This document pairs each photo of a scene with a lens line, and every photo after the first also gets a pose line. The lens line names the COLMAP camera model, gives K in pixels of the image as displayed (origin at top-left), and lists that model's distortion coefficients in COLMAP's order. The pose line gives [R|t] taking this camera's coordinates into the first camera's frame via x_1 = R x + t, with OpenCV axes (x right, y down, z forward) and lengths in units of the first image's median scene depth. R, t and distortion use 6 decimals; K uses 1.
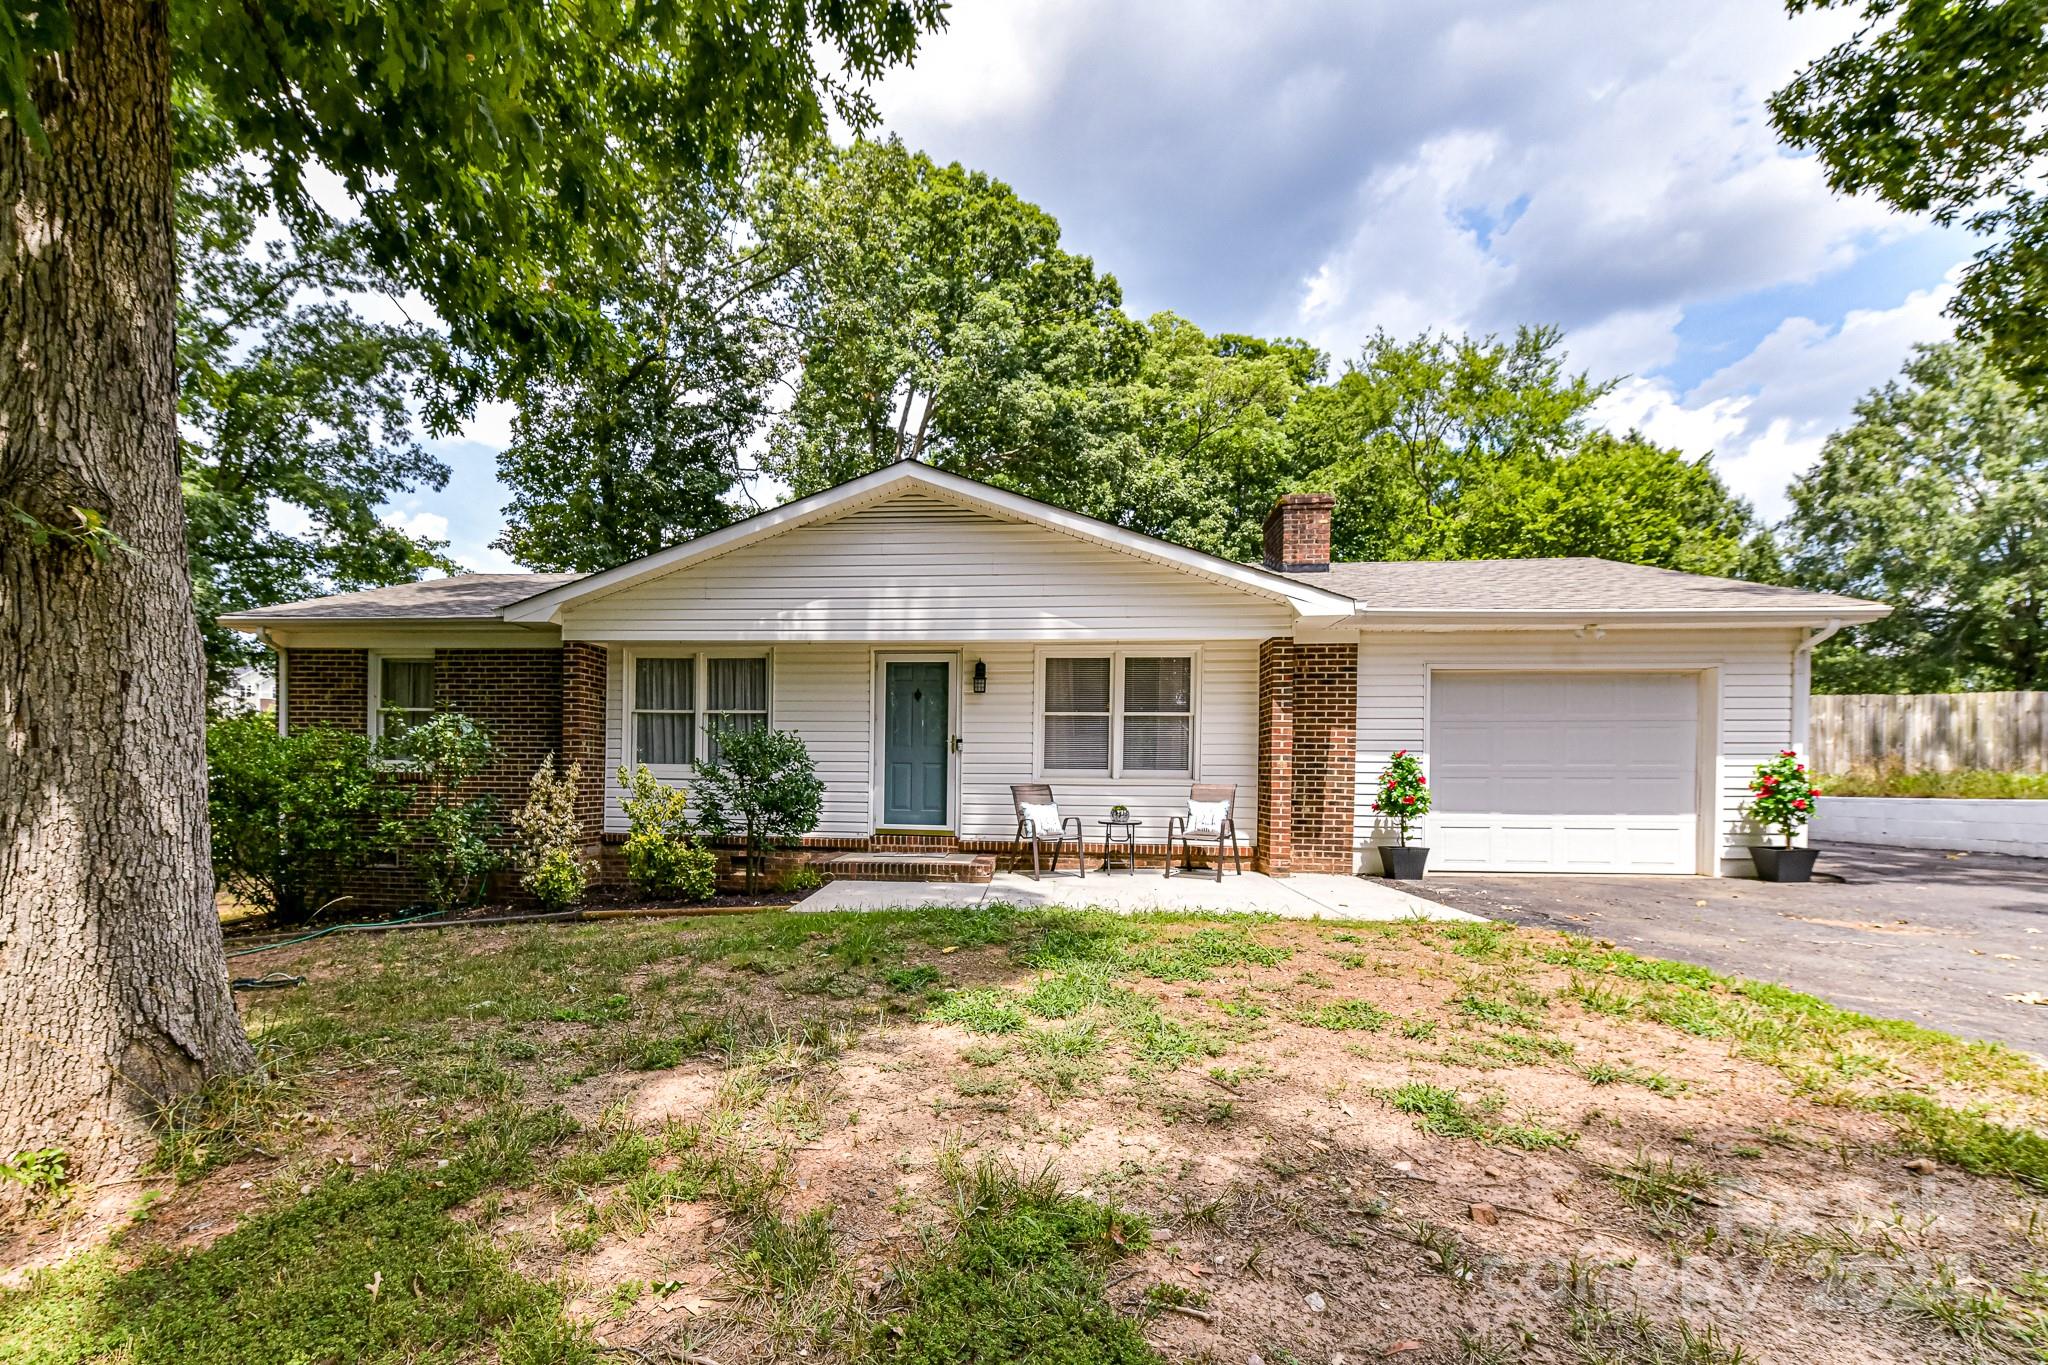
lens RADIAL K [[775.8, 0, 976.5], [0, 775.8, 768.0], [0, 0, 1]] dist [0.001797, 0.000026]
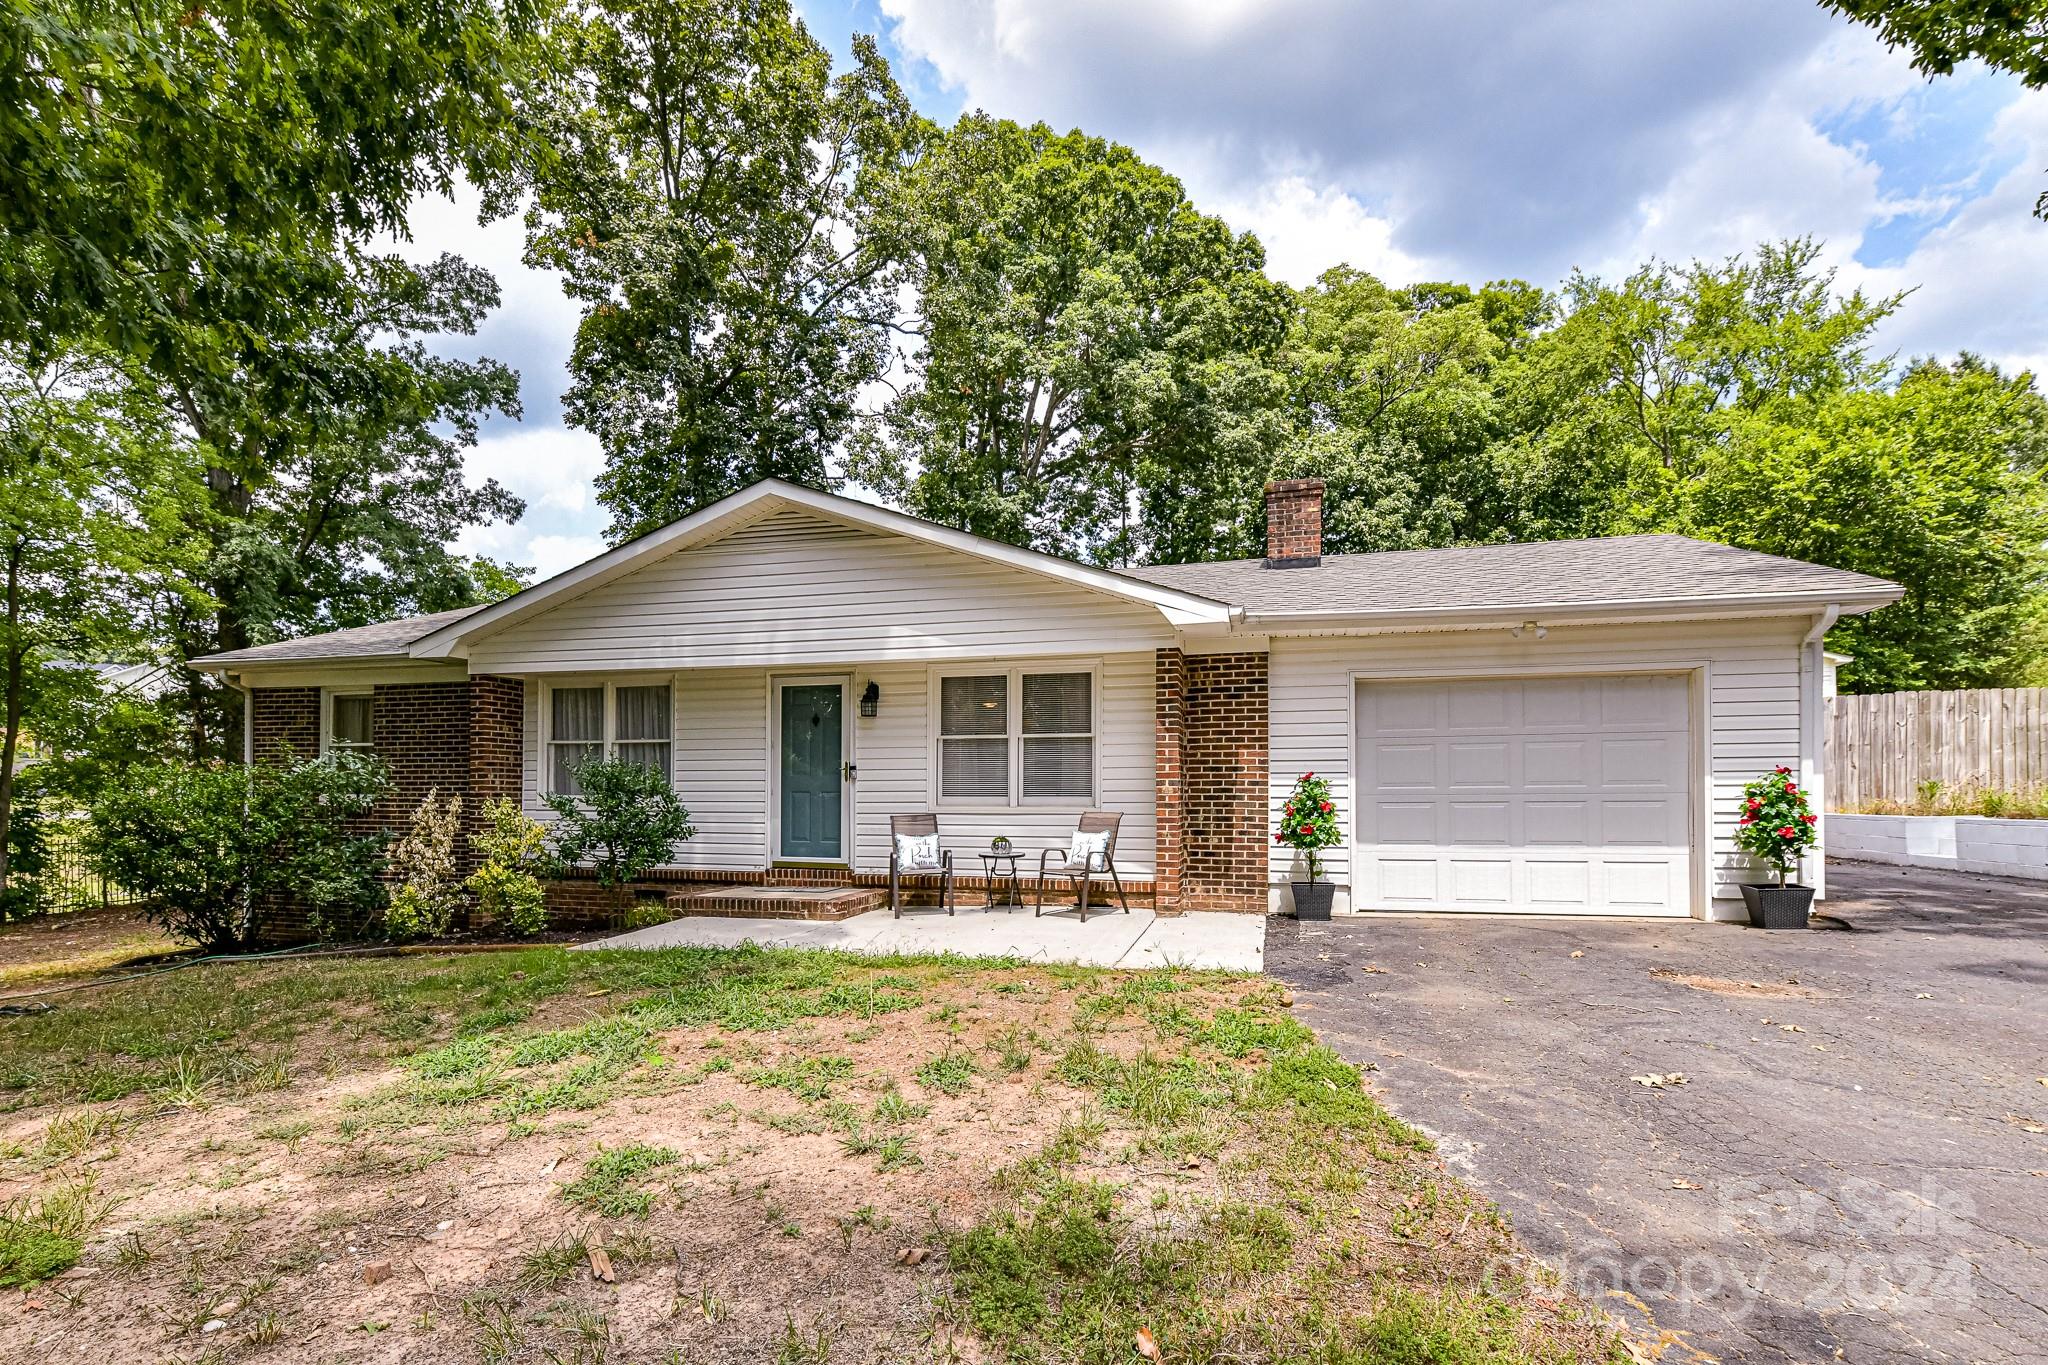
lens RADIAL K [[854.6, 0, 1036.1], [0, 854.6, 774.2], [0, 0, 1]] dist [0.002609, 0.000255]
pose [[0.990591, -0.014132, -0.136121, 0.336328], [0.012157, 0.999809, -0.015331, -0.008649], [0.136312, 0.013532, 0.990574, 0.002348]]
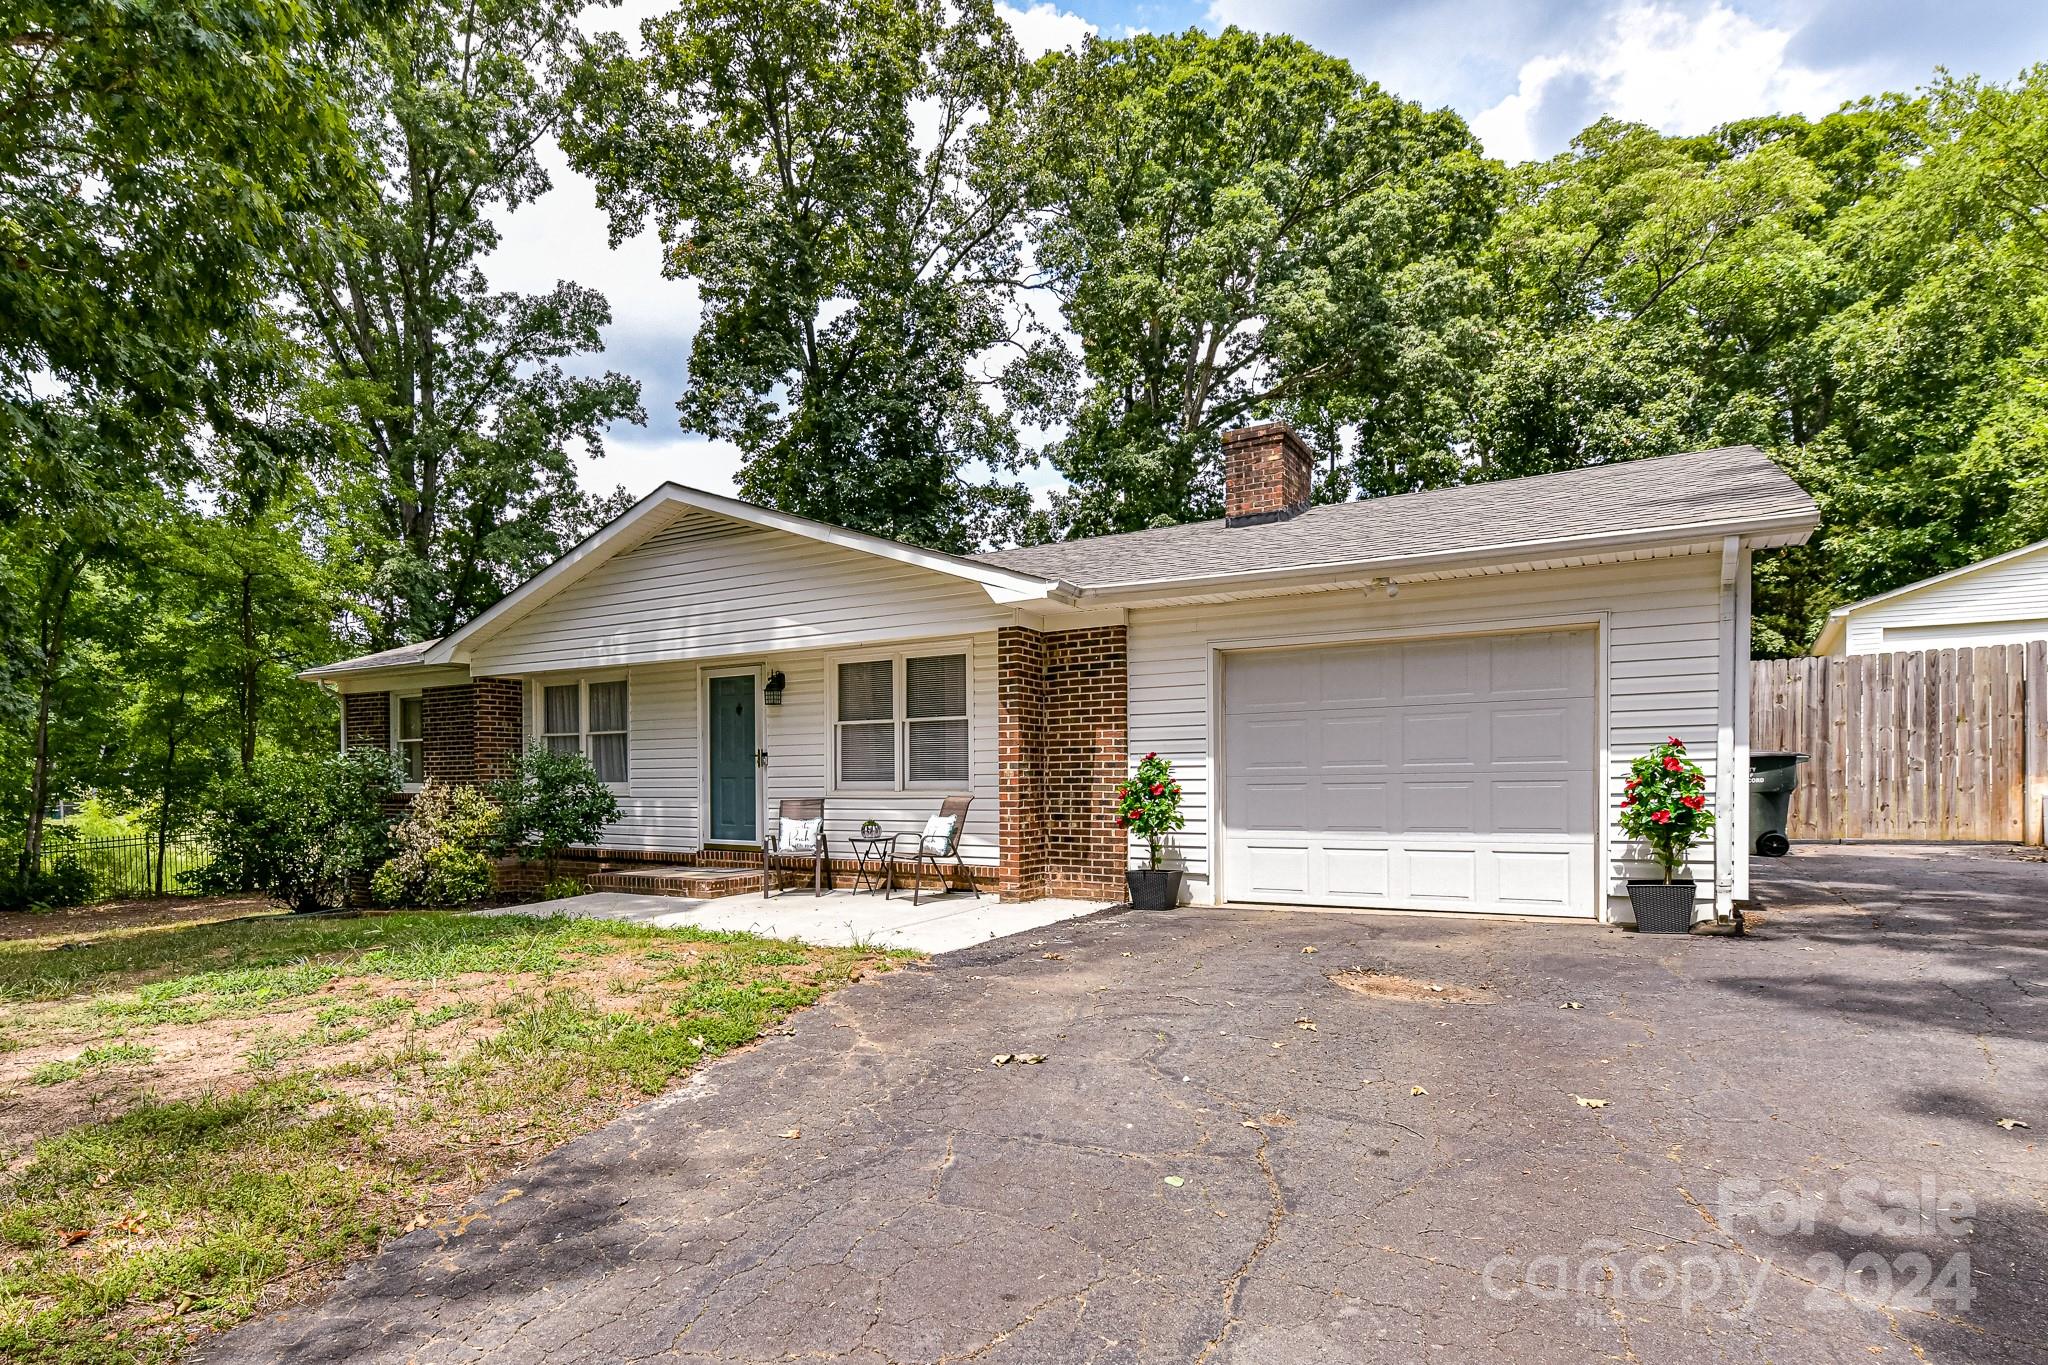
lens RADIAL K [[926.5, 0, 1017.7], [0, 926.5, 776.6], [0, 0, 1]] dist [0.002467, 0.000449]
pose [[0.925688, -0.019511, -0.377786, 0.708484], [0.022023, 0.999755, 0.002332, -0.002694], [0.377647, -0.010479, 0.925890, 0.035275]]
